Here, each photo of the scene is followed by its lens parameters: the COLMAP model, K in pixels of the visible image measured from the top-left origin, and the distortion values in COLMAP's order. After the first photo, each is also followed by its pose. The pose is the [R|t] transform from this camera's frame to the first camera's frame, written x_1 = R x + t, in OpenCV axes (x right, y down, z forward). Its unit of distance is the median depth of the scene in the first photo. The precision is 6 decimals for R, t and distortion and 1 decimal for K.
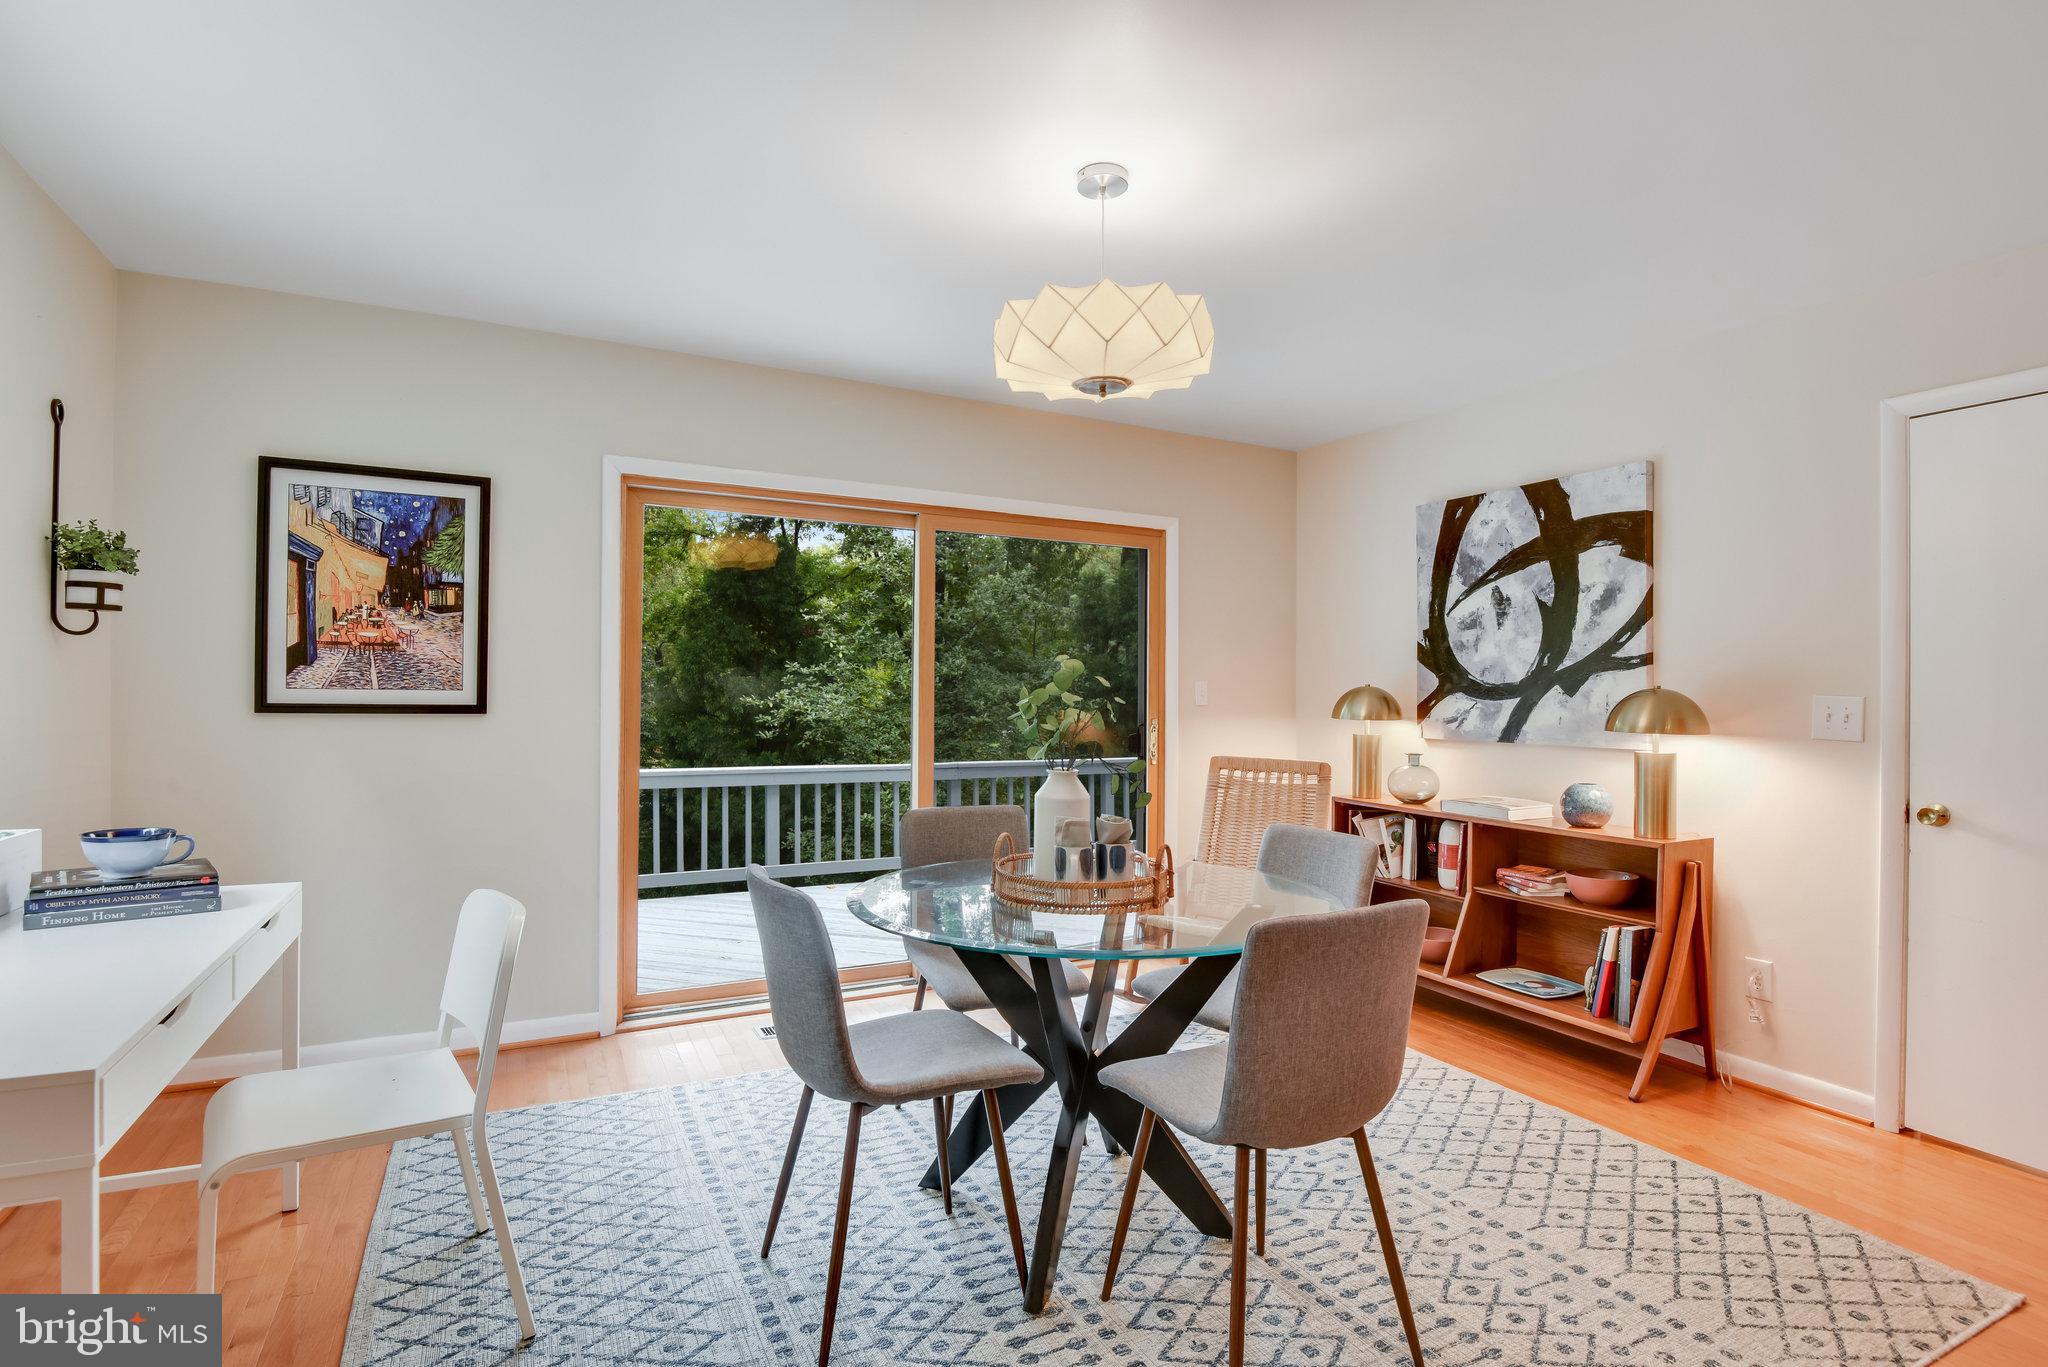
lens RADIAL K [[1004.3, 0, 1020.7], [0, 1004.3, 701.0], [0, 0, 1]] dist [0.000944, -0.000036]
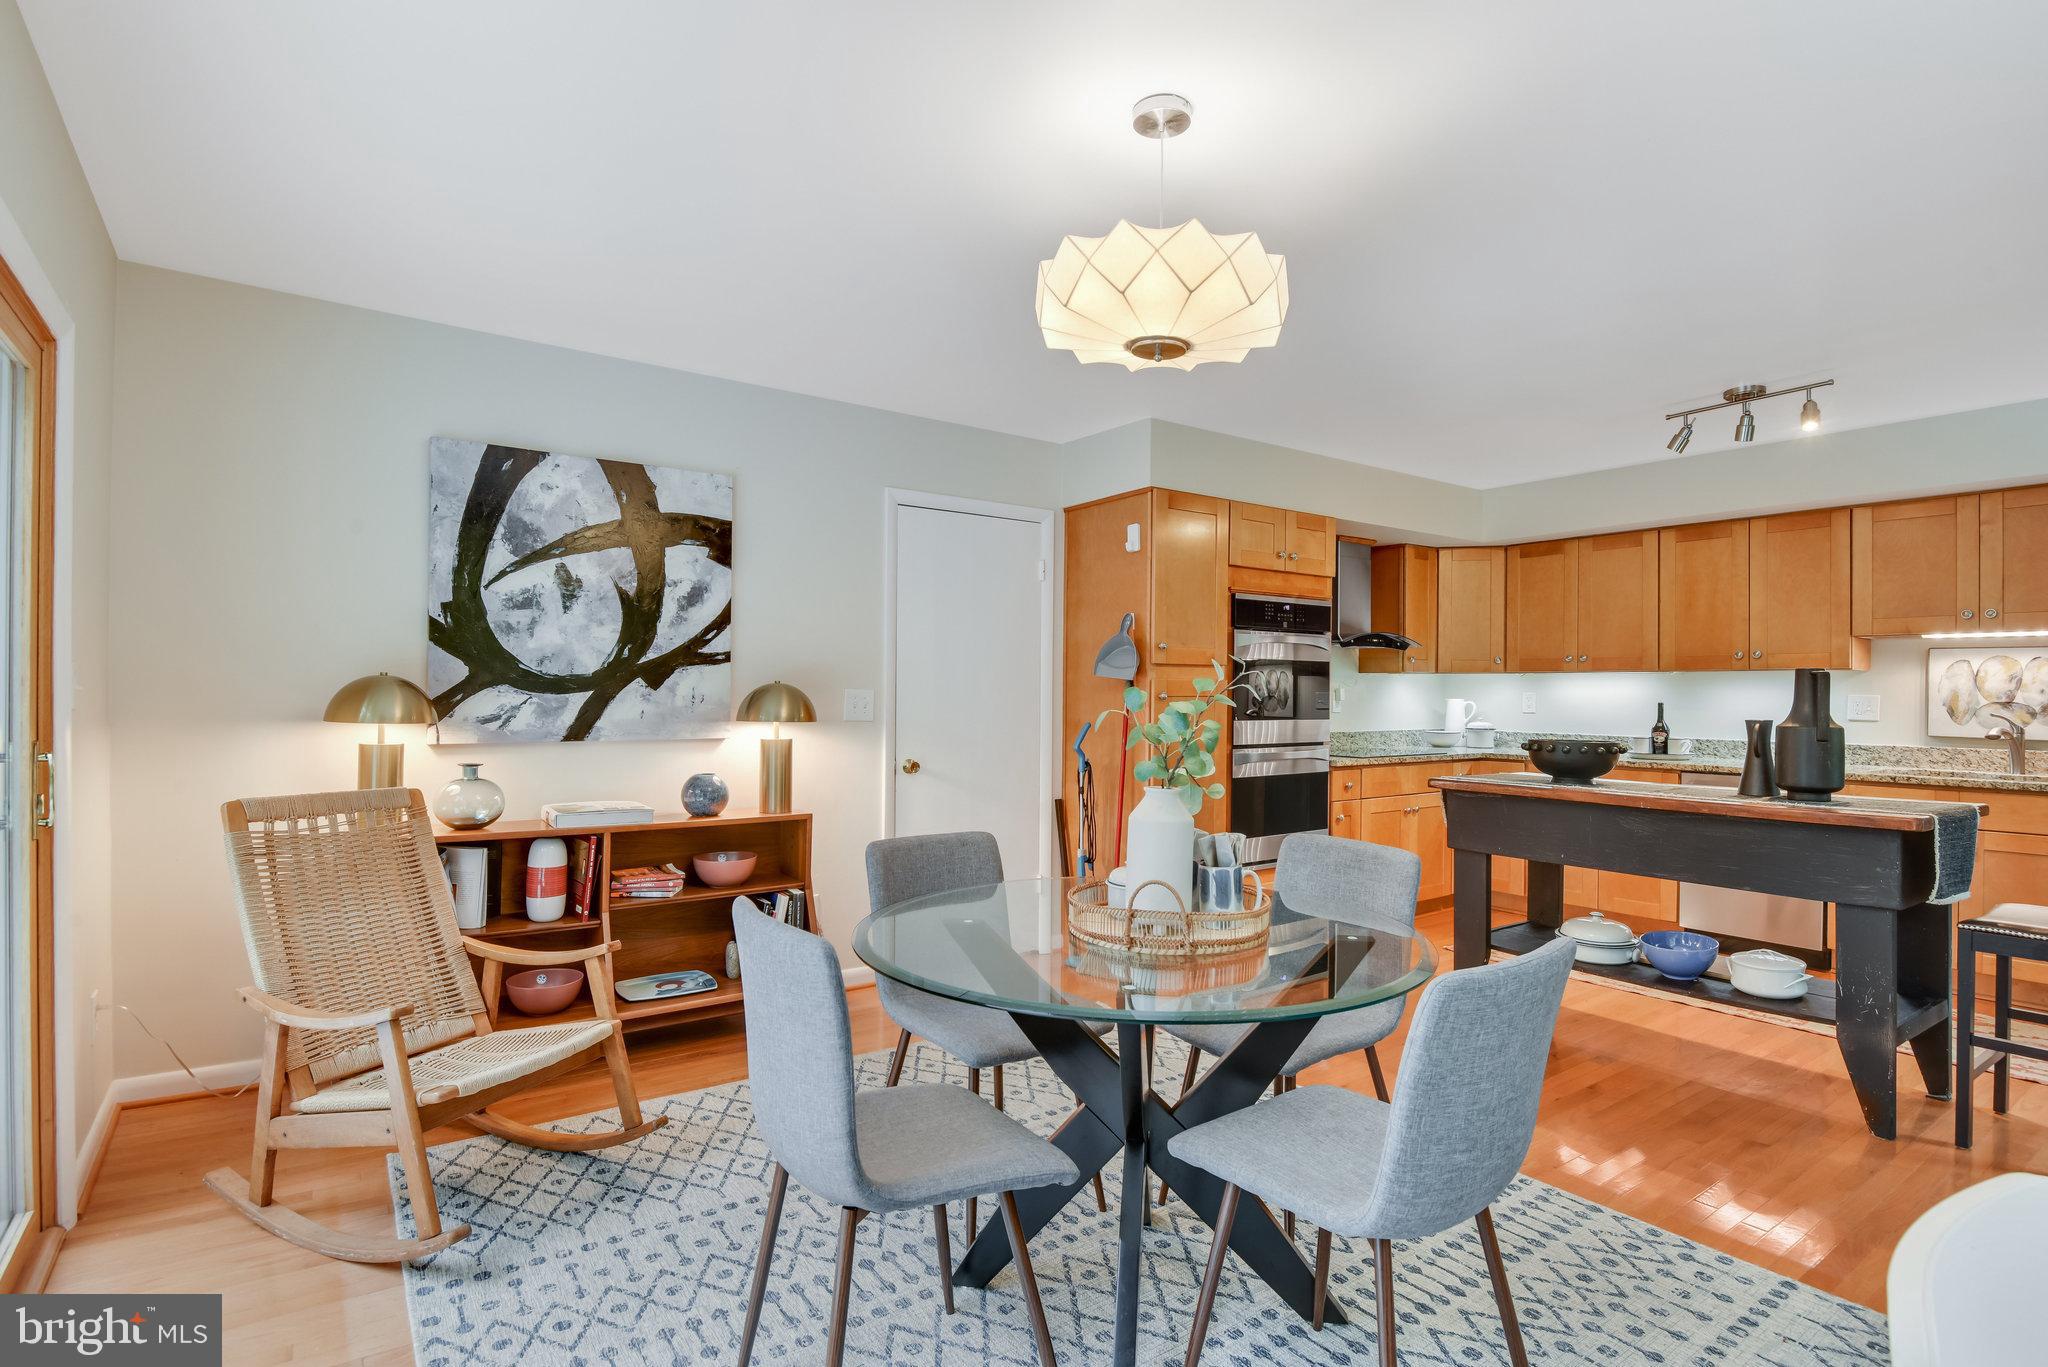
lens RADIAL K [[1004.3, 0, 1020.7], [0, 1004.3, 701.0], [0, 0, 1]] dist [0.000944, -0.000036]
pose [[-0.143665, -0.016250, 0.989493, -0.456116], [0.000257, 0.999865, 0.016457, -0.008934], [-0.989626, 0.002619, -0.143641, 0.737356]]
